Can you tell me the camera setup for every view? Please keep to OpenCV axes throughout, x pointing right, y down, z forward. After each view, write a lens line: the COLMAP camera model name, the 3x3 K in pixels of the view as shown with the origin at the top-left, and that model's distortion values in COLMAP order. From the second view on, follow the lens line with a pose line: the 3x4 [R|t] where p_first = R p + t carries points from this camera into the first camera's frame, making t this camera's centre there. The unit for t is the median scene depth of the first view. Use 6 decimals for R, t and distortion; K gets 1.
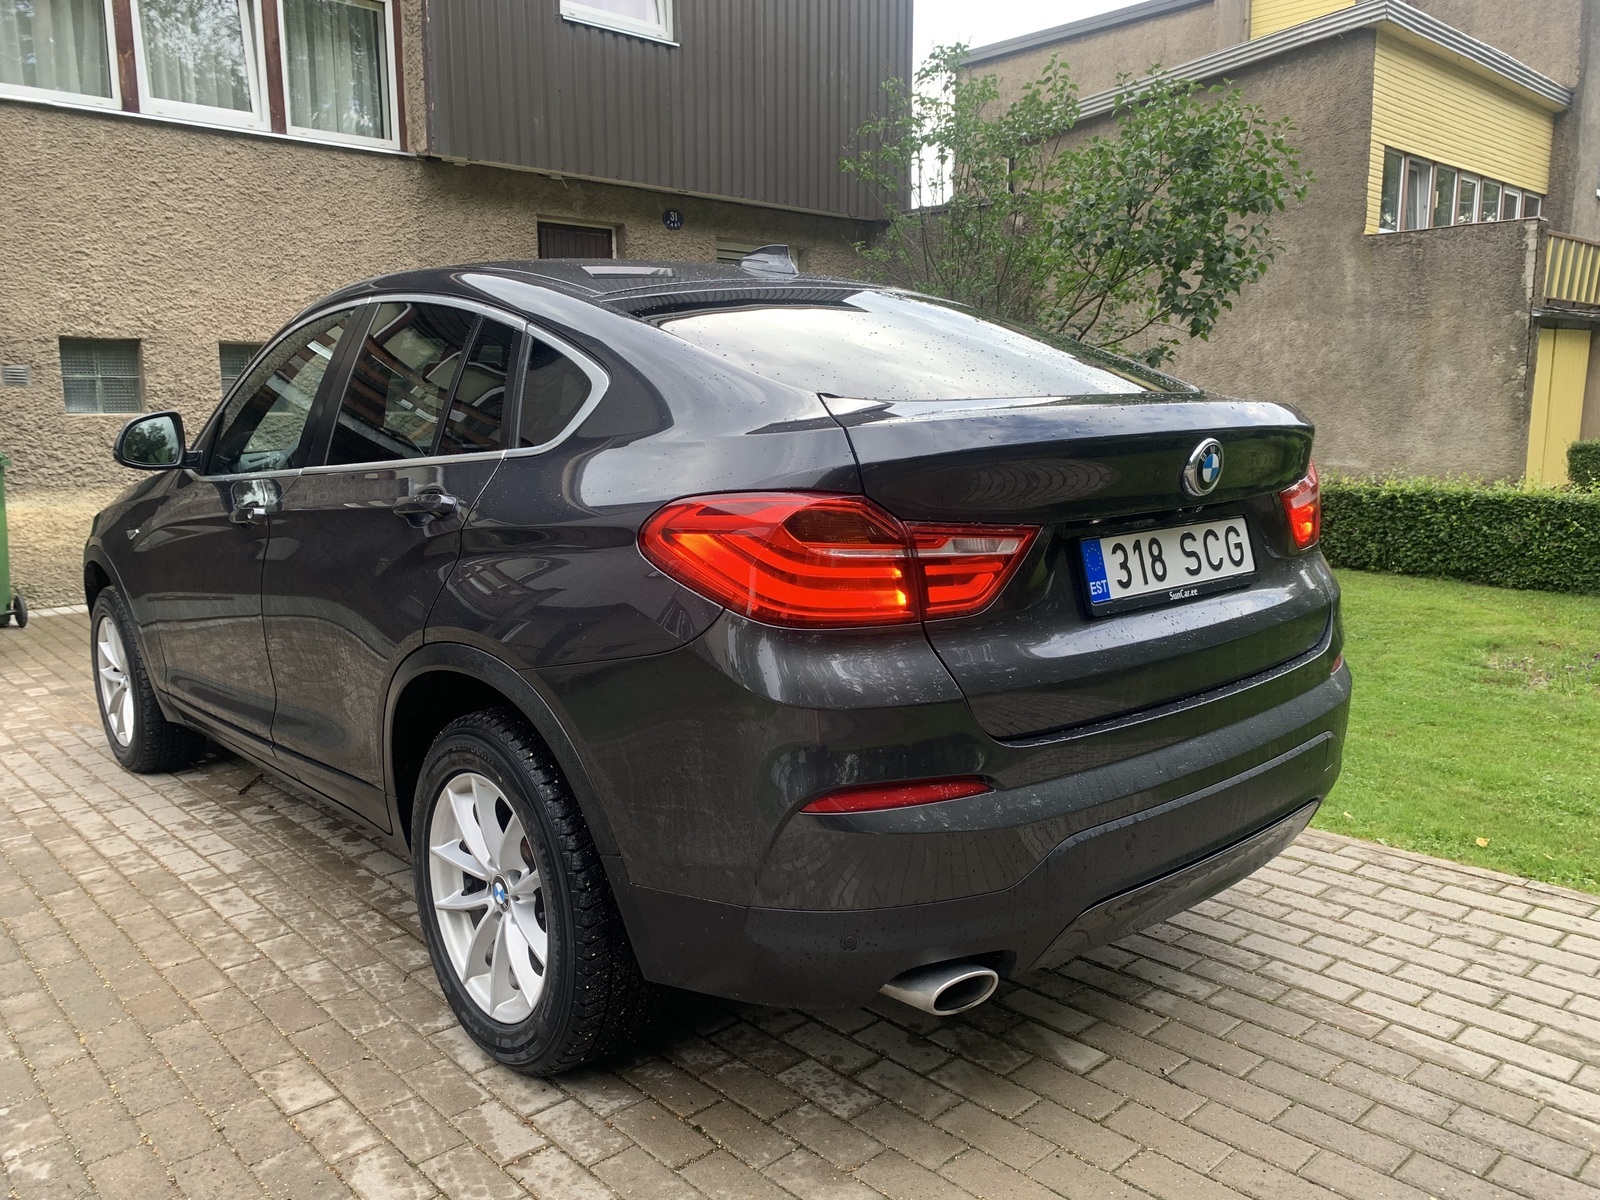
lens RADIAL K [[1234.4, 0, 801.7], [0, 1234.4, 597.0], [0, 0, 1]] dist [-0.011397, 0.016390]
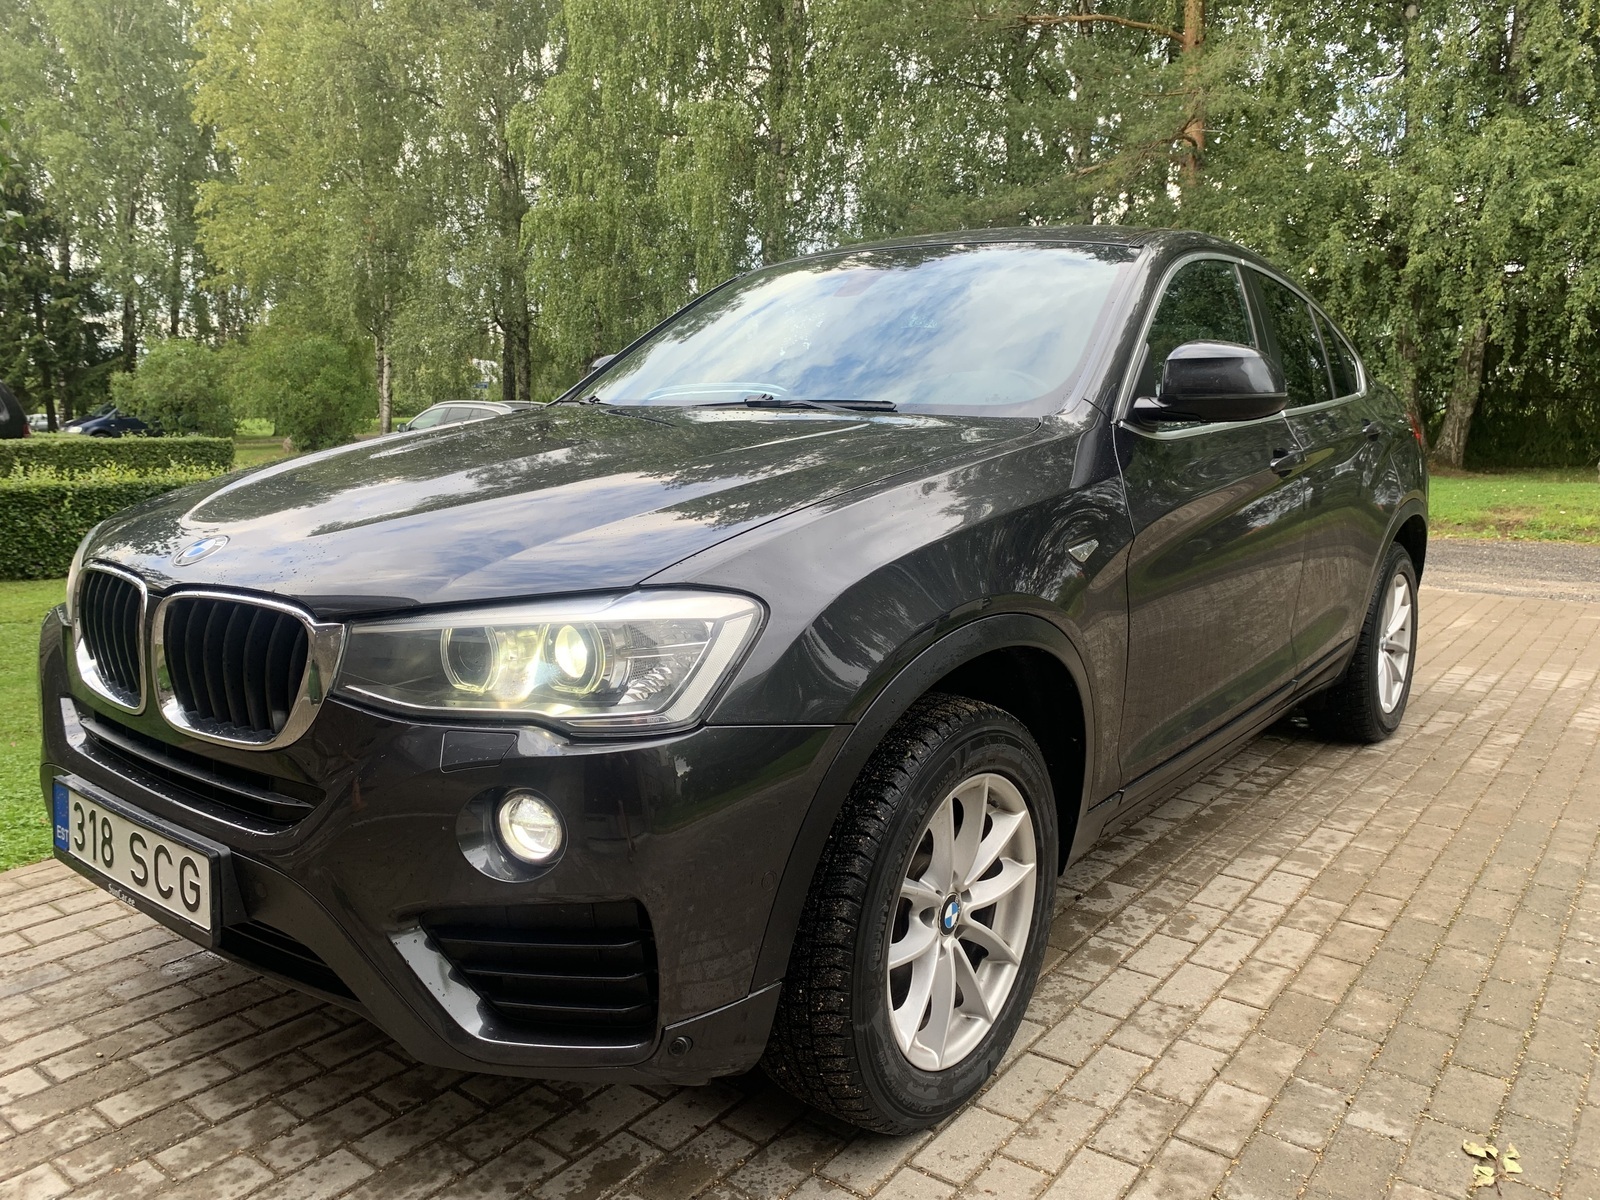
lens RADIAL K [[1234.4, 0, 807.4], [0, 1234.4, 600.7], [0, 0, 1]] dist [-0.011397, 0.016390]
pose [[-0.183030, -0.133643, 0.973981, -0.684076], [0.156795, 0.974067, 0.163120, -0.088076], [-0.970523, 0.182571, -0.157329, 0.784898]]
